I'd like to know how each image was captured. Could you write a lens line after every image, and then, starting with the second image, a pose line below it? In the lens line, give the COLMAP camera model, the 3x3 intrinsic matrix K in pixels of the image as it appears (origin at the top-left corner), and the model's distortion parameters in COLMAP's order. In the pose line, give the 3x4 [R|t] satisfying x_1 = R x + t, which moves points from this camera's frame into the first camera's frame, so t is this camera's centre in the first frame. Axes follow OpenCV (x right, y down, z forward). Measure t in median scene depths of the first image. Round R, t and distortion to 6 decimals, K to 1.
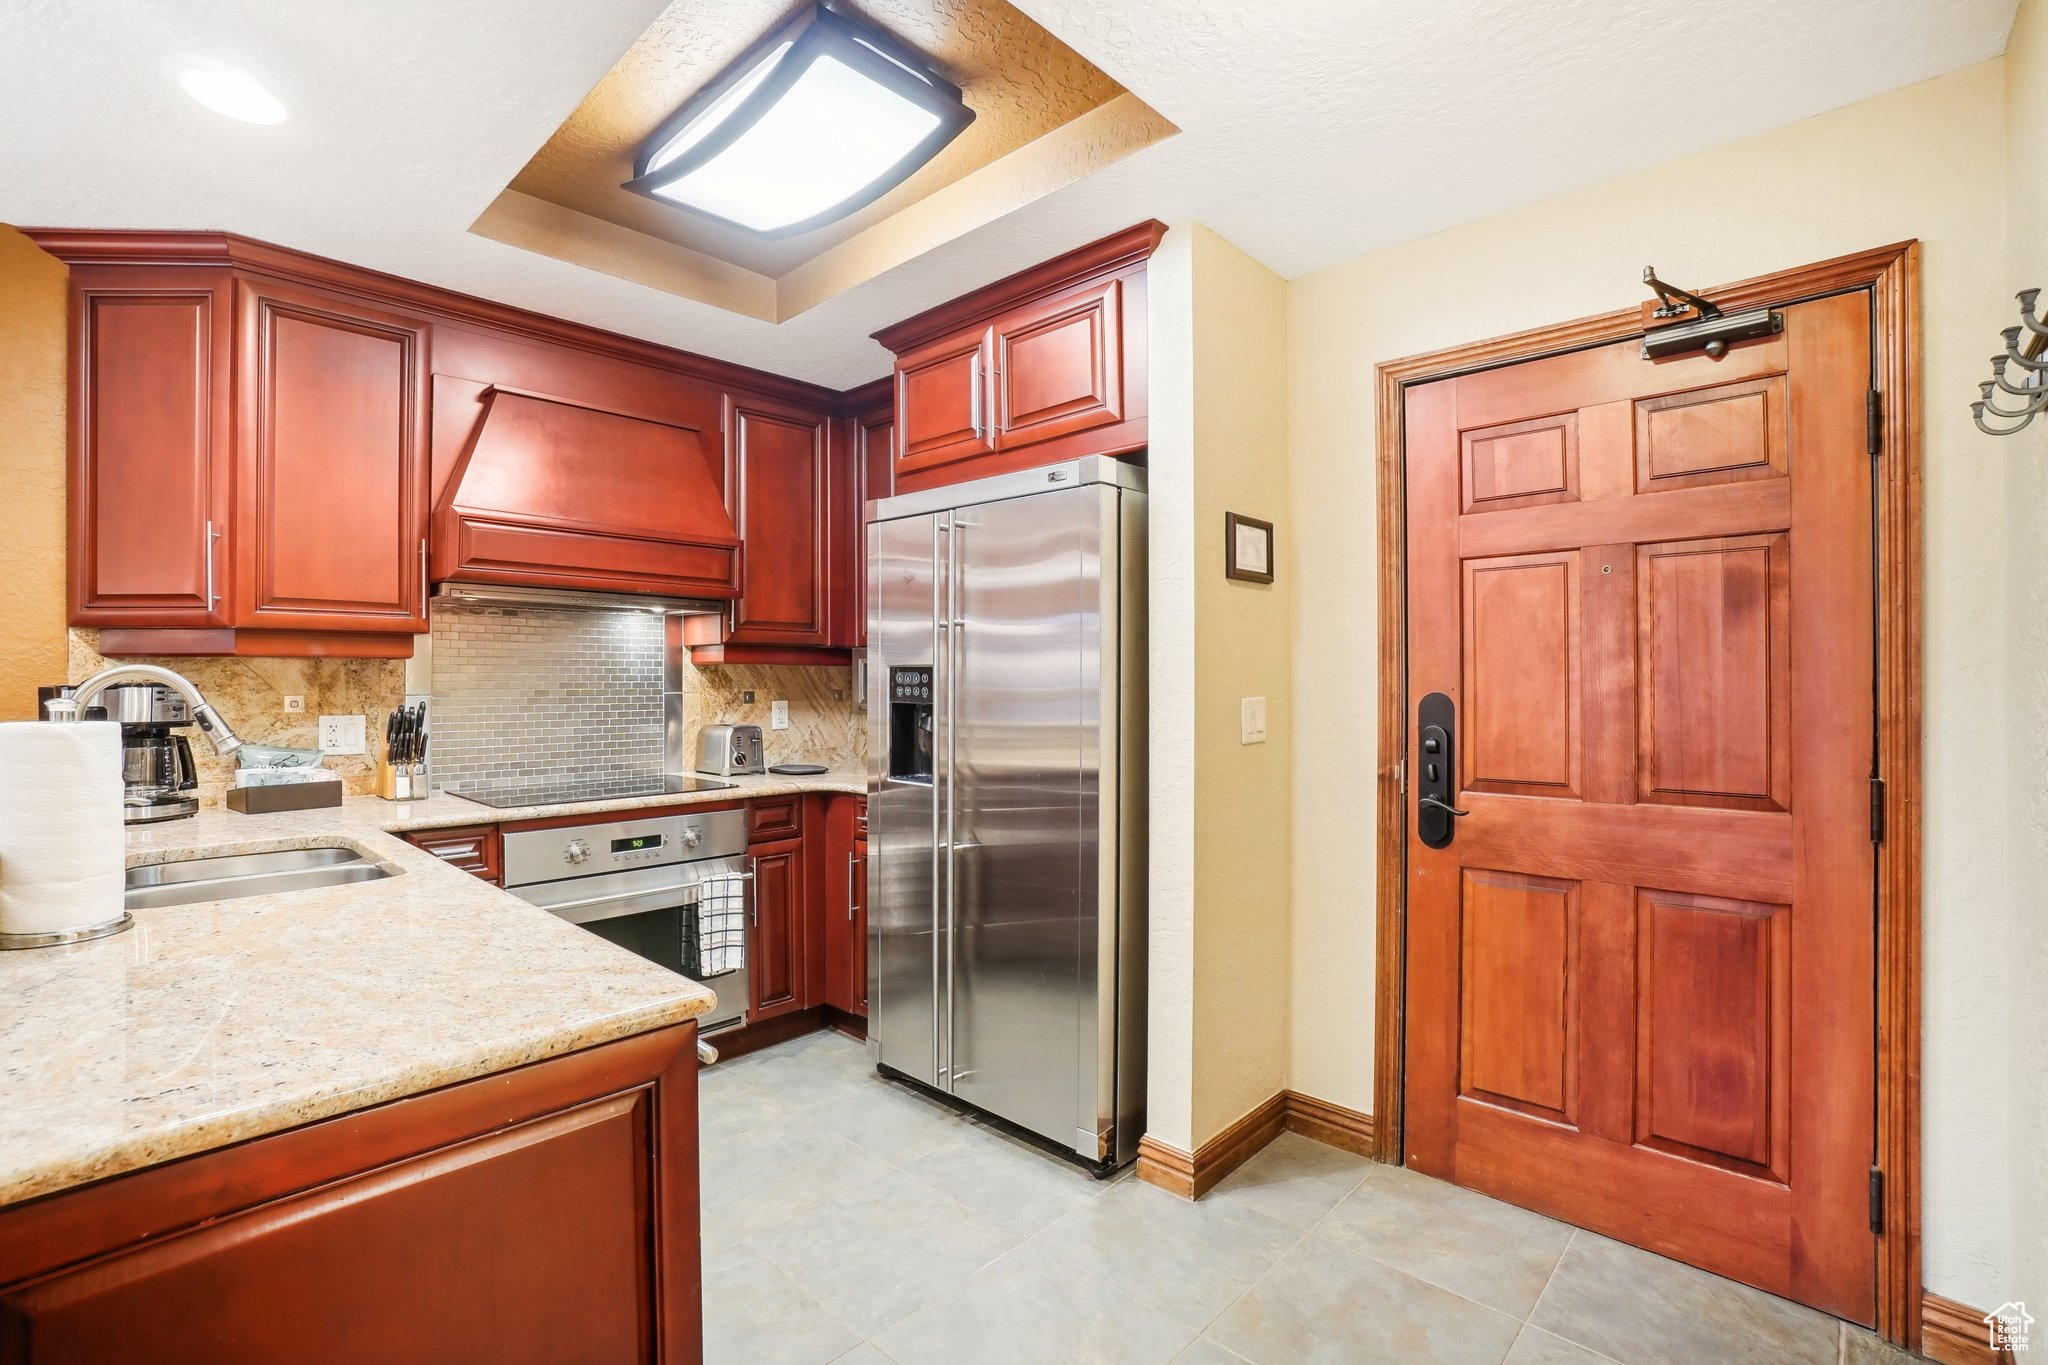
lens RADIAL K [[925.9, 0, 1023.6], [0, 925.9, 672.3], [0, 0, 1]] dist [-0.061025, 0.019447]
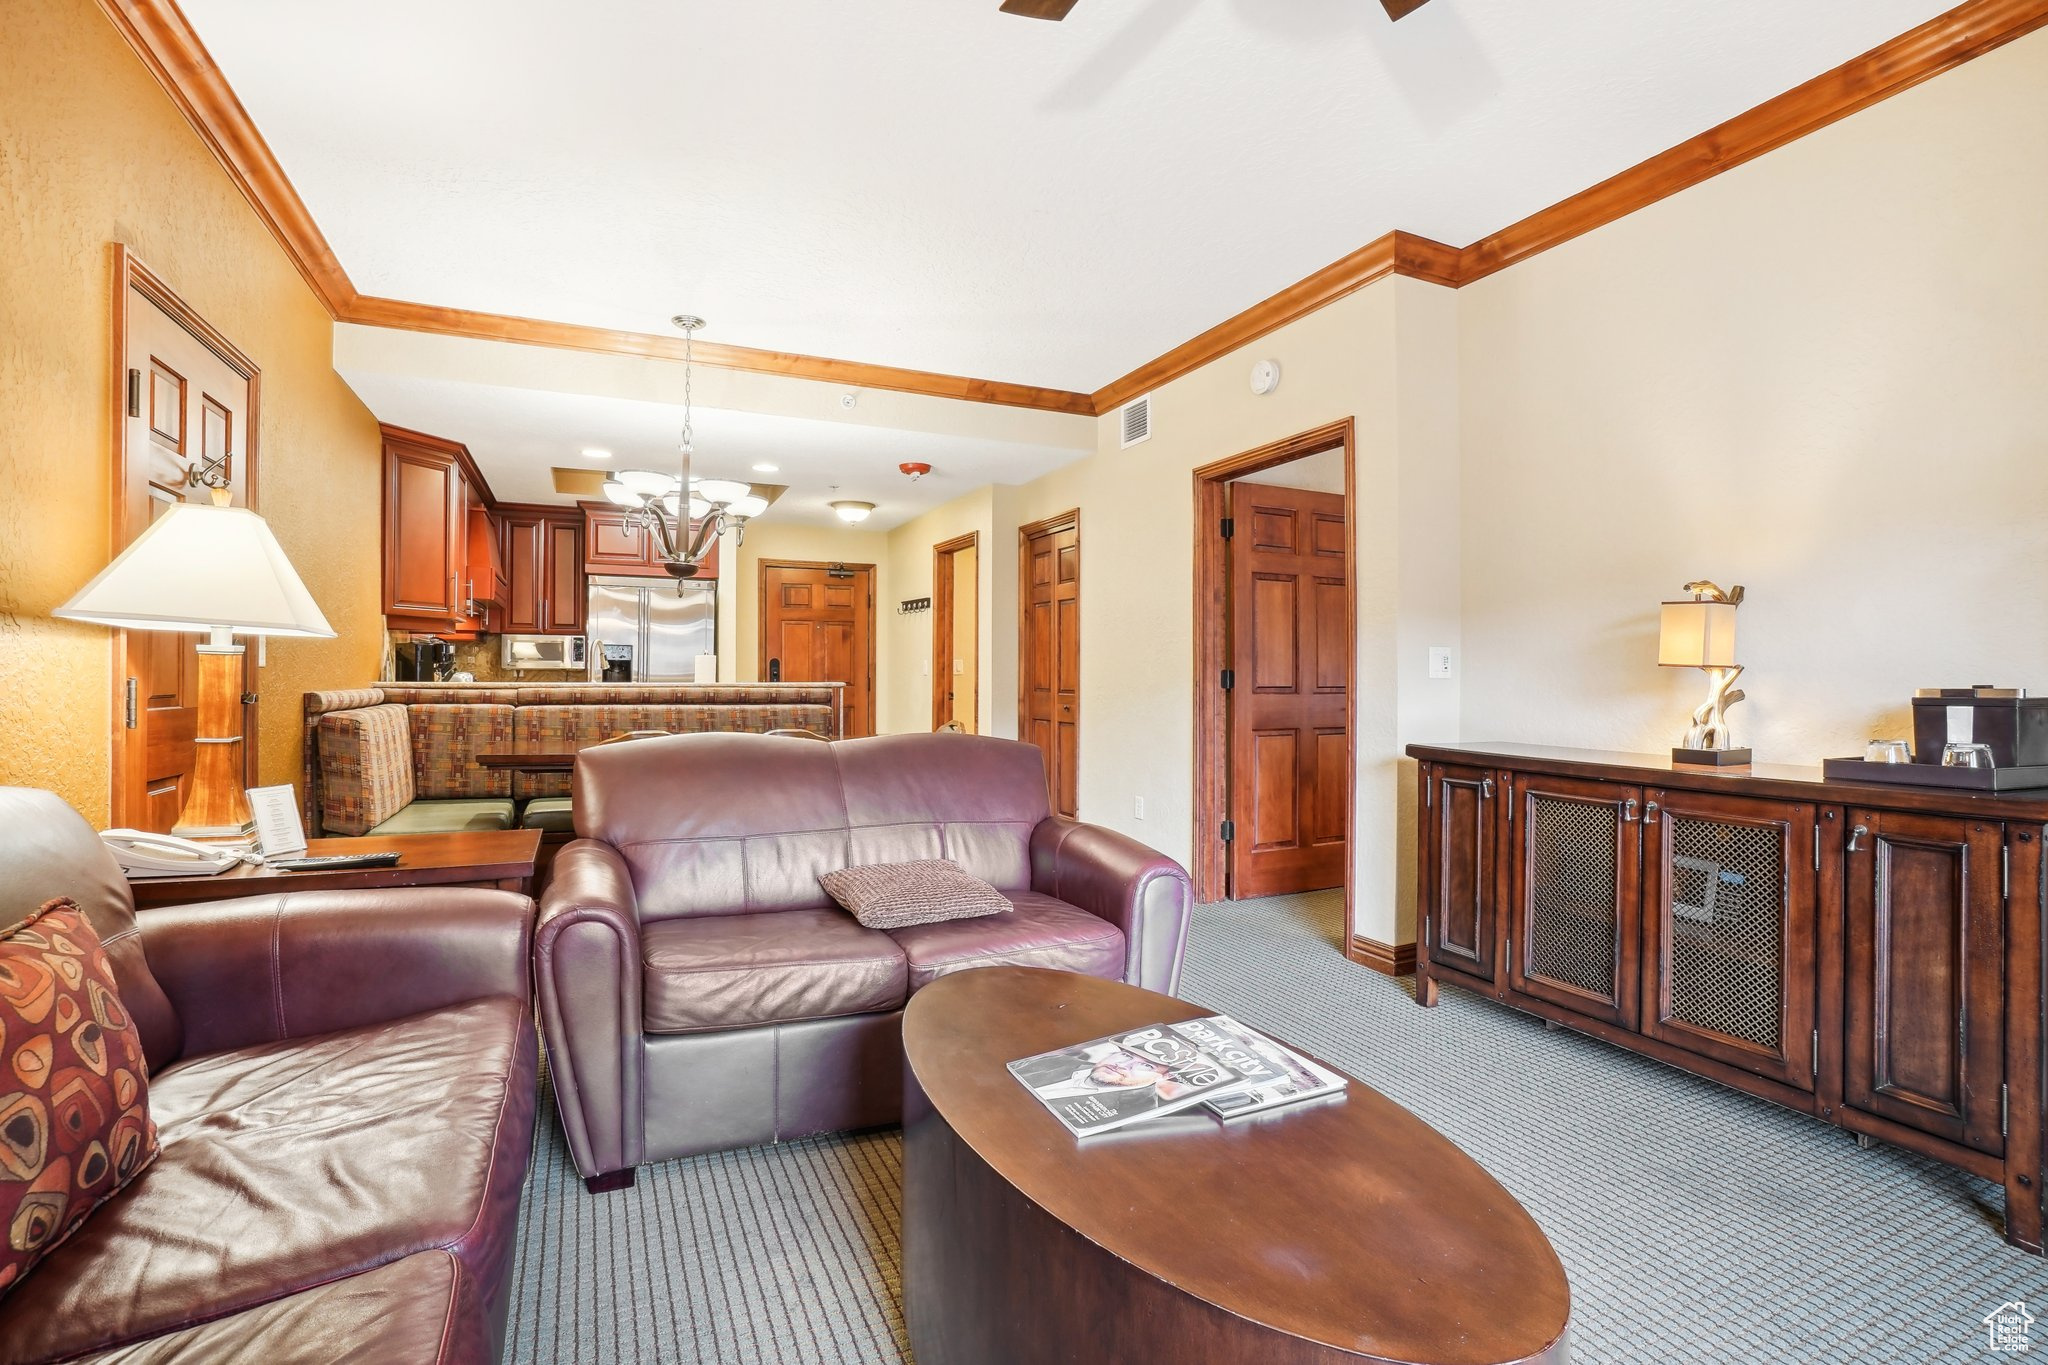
lens RADIAL K [[925.9, 0, 1010.5], [0, 925.9, 678.9], [0, 0, 1]] dist [-0.061025, 0.019447]
pose [[0.366445, -0.003182, 0.930434, -2.436733], [-0.011495, 0.999902, 0.007947, 0.062583], [-0.930369, -0.013608, 0.366373, -1.095641]]
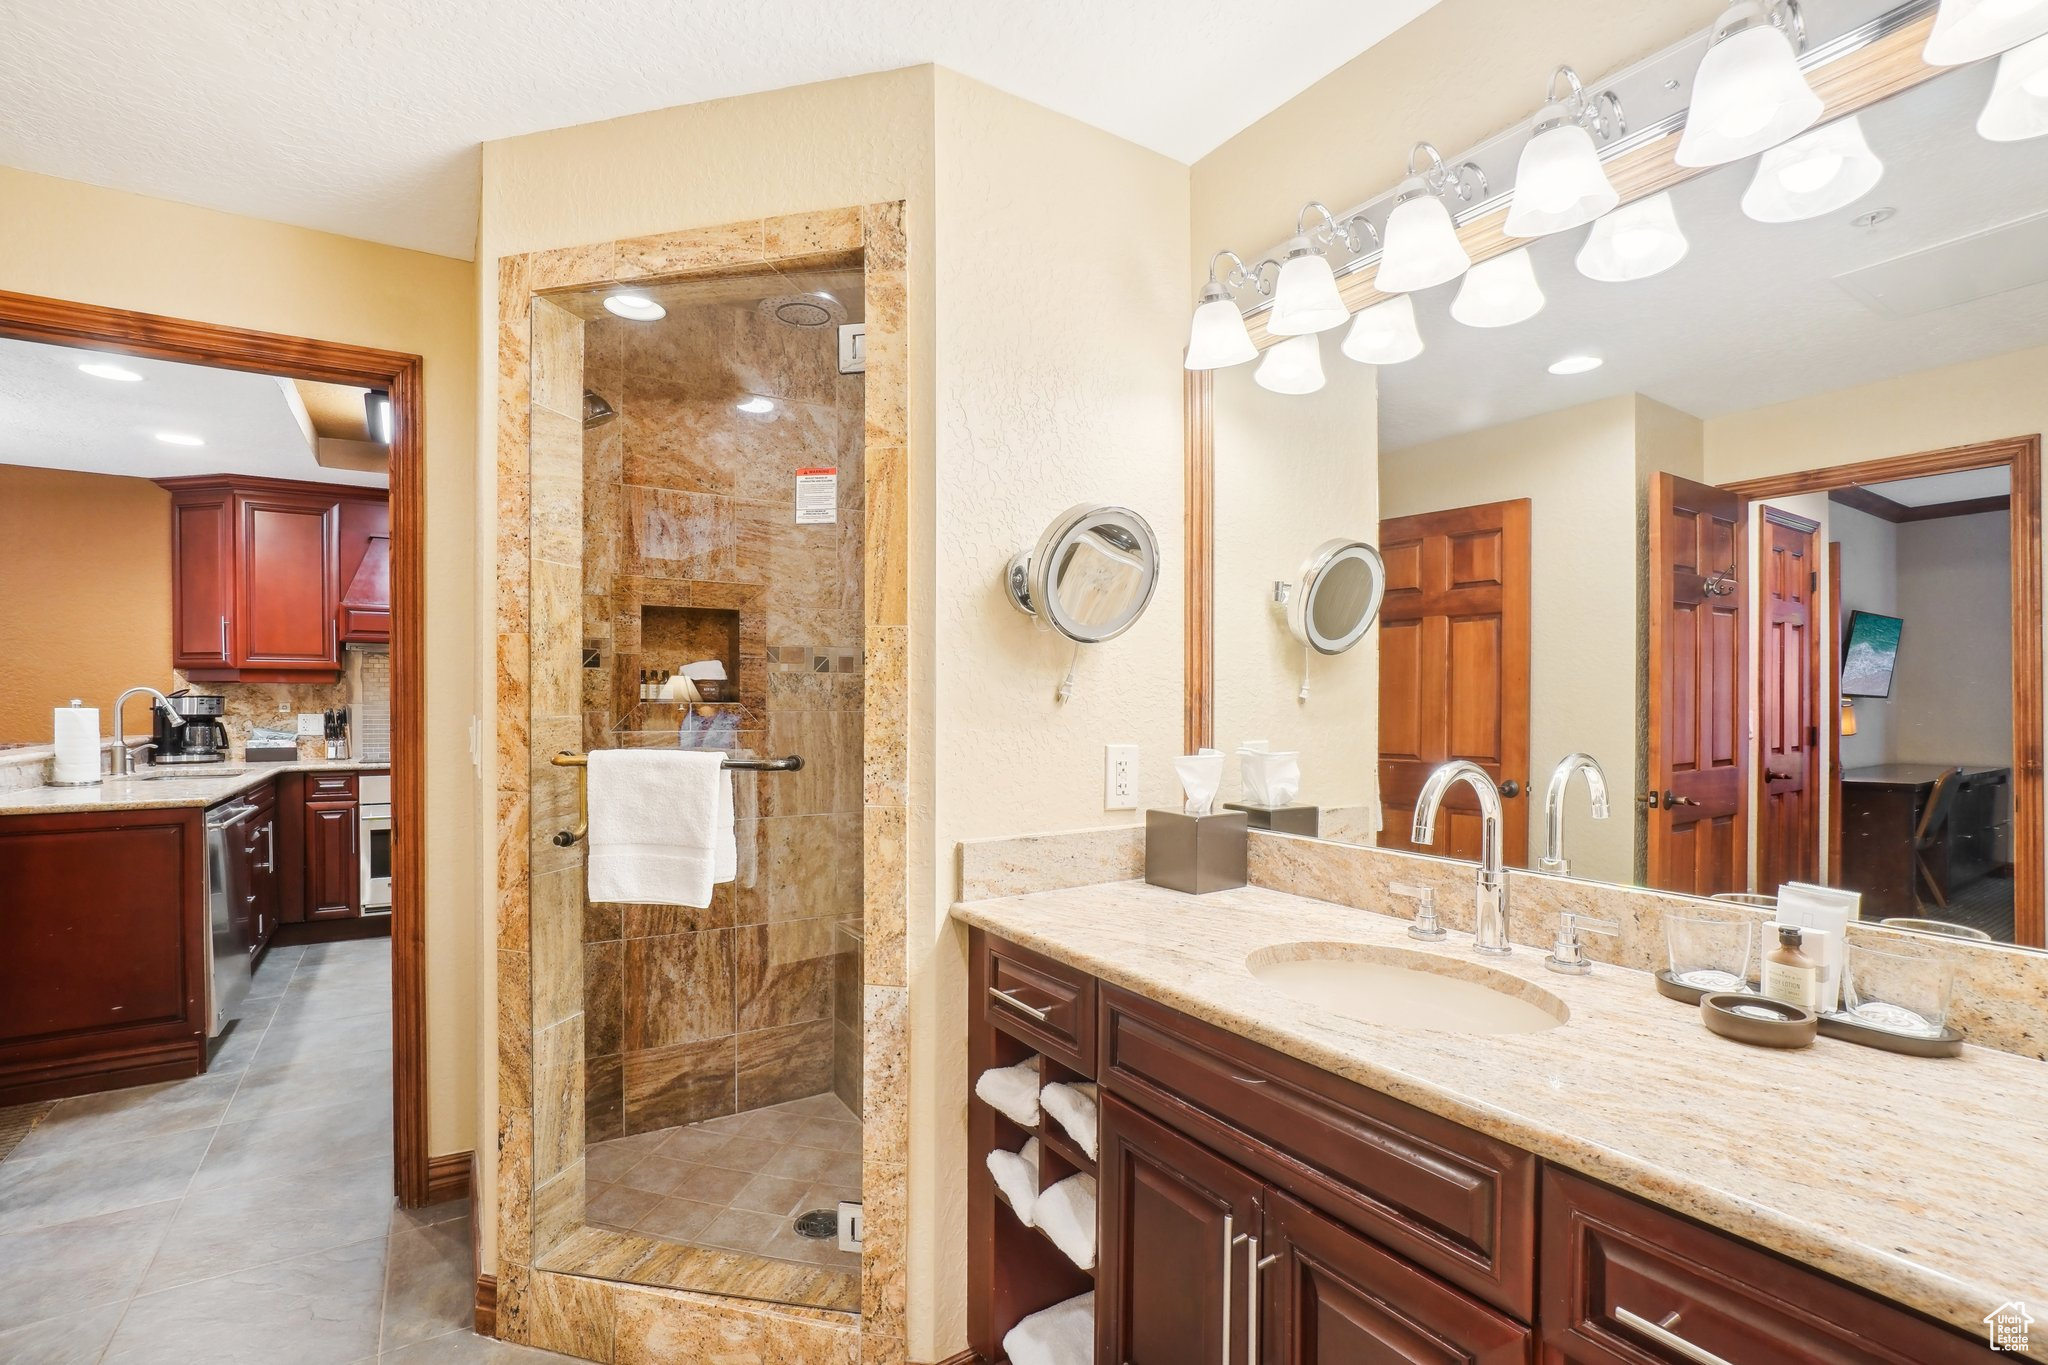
lens RADIAL K [[925.9, 0, 1021.6], [0, 925.9, 698.7], [0, 0, 1]] dist [-0.061025, 0.019447]
pose [[0.972895, 0.002863, -0.231230, 1.270035], [-0.001111, 0.999970, 0.007710, 0.000929], [0.231245, -0.007244, 0.972869, -0.532462]]
